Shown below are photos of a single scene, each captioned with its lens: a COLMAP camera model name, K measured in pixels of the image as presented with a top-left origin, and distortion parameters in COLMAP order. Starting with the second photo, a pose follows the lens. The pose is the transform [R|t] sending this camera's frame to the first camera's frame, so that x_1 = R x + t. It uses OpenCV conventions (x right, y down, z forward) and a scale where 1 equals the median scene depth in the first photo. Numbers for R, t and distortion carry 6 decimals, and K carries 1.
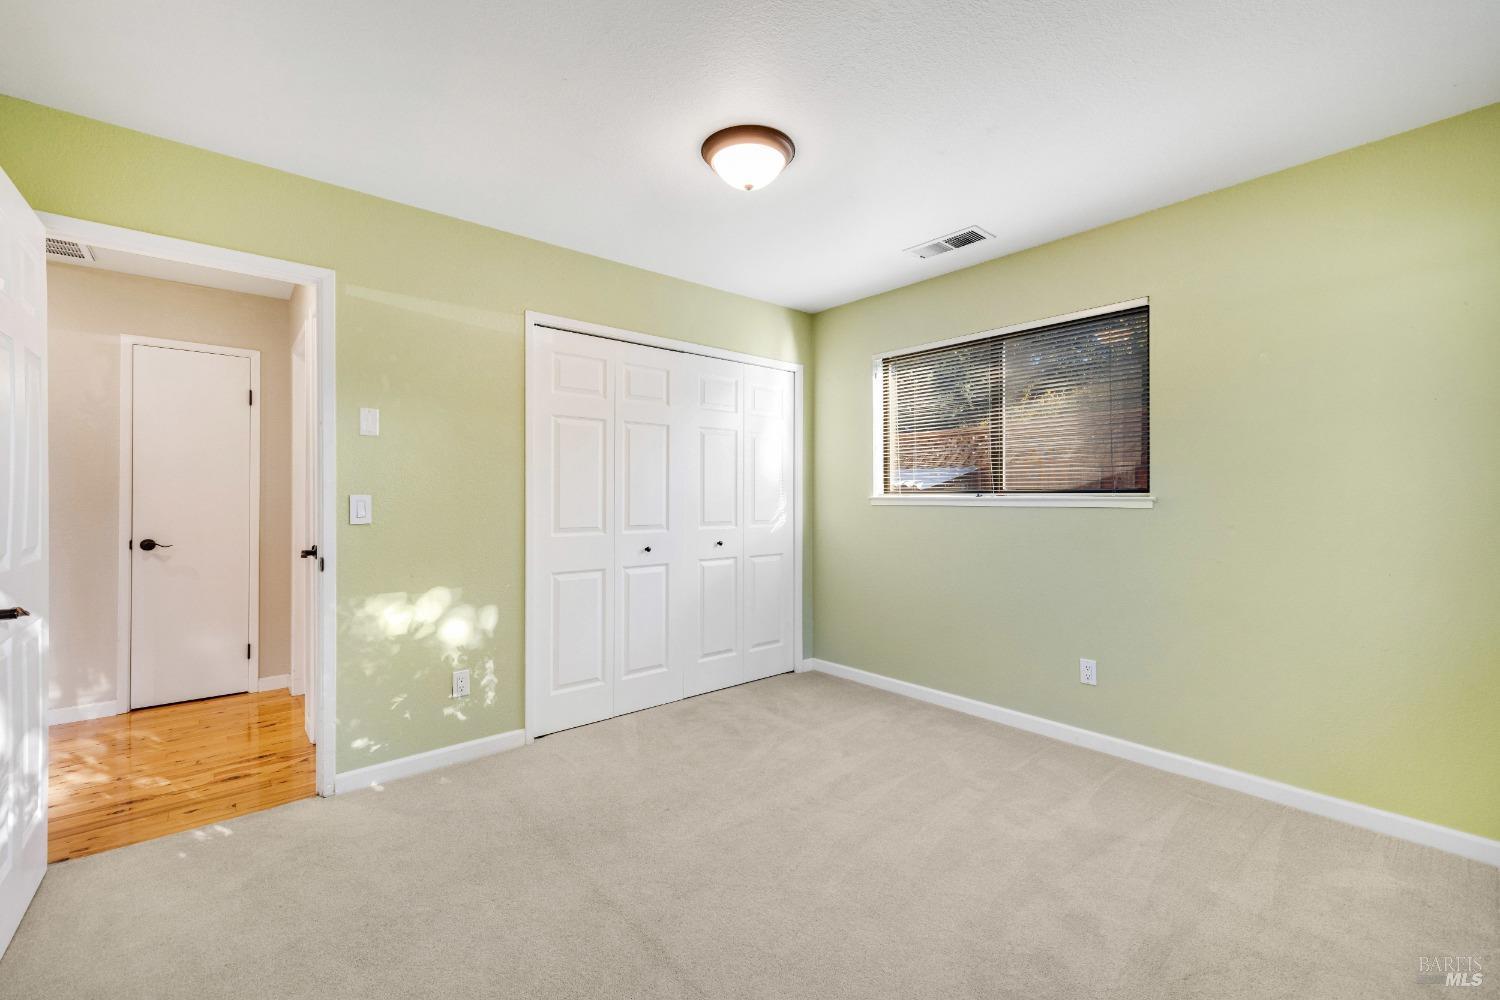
lens RADIAL K [[630.7, 0, 749.7], [0, 630.7, 493.1], [0, 0, 1]] dist [-0.001612, -0.000687]
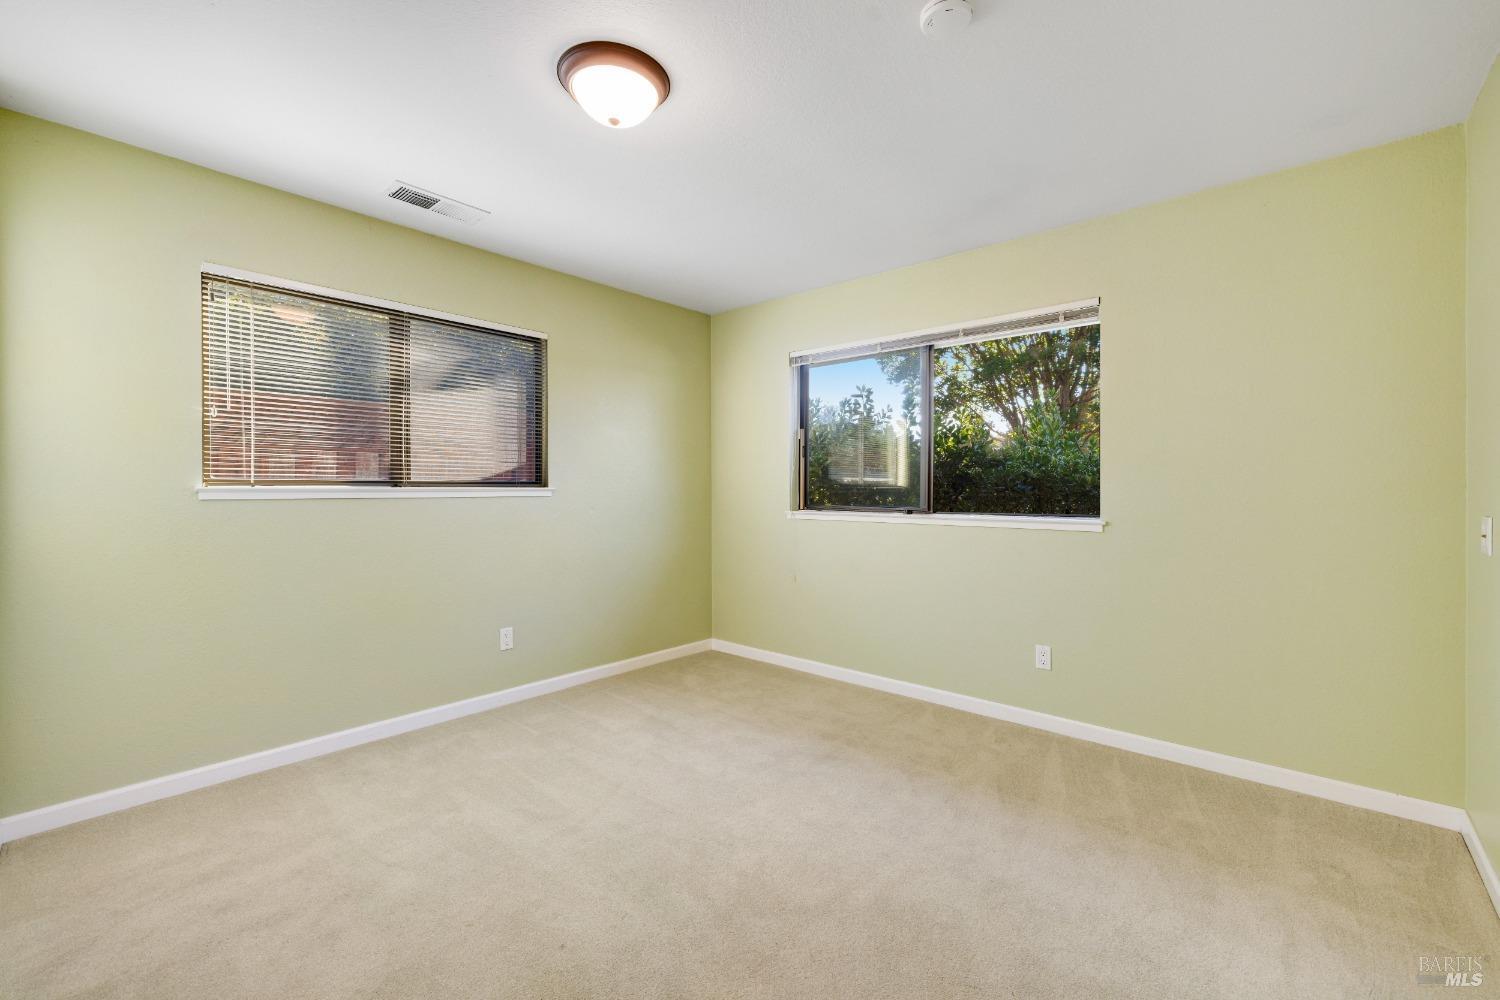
lens RADIAL K [[630.7, 0, 749.7], [0, 630.7, 493.1], [0, 0, 1]] dist [-0.001612, -0.000687]
pose [[-0.156059, -0.007528, 0.987719, -0.620665], [-0.005797, 0.999961, 0.006705, 0.005014], [-0.987731, -0.004680, -0.156097, 0.679198]]
